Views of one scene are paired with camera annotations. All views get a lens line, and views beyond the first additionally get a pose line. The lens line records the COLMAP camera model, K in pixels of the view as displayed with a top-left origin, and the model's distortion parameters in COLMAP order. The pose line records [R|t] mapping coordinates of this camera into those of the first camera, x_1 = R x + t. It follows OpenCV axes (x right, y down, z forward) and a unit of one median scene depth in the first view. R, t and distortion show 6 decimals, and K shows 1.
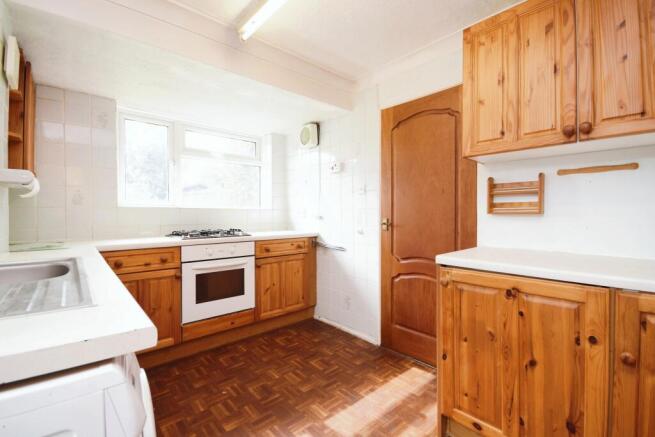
lens RADIAL K [[293.2, 0, 326.2], [0, 293.2, 219.4], [0, 0, 1]] dist [0.013766, 0.001546]
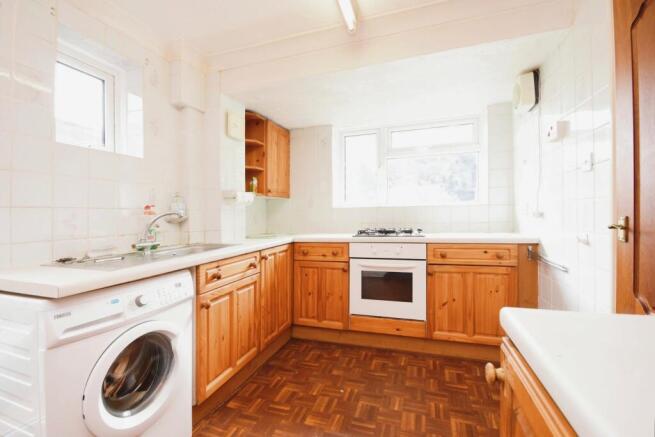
lens RADIAL K [[293.2, 0, 327.2], [0, 293.2, 215.6], [0, 0, 1]] dist [0.013766, 0.001546]
pose [[0.512324, -0.006941, -0.858764, 0.347722], [0.004451, 0.999975, -0.005427, -0.004051], [0.858781, -0.001042, 0.512342, 0.312585]]
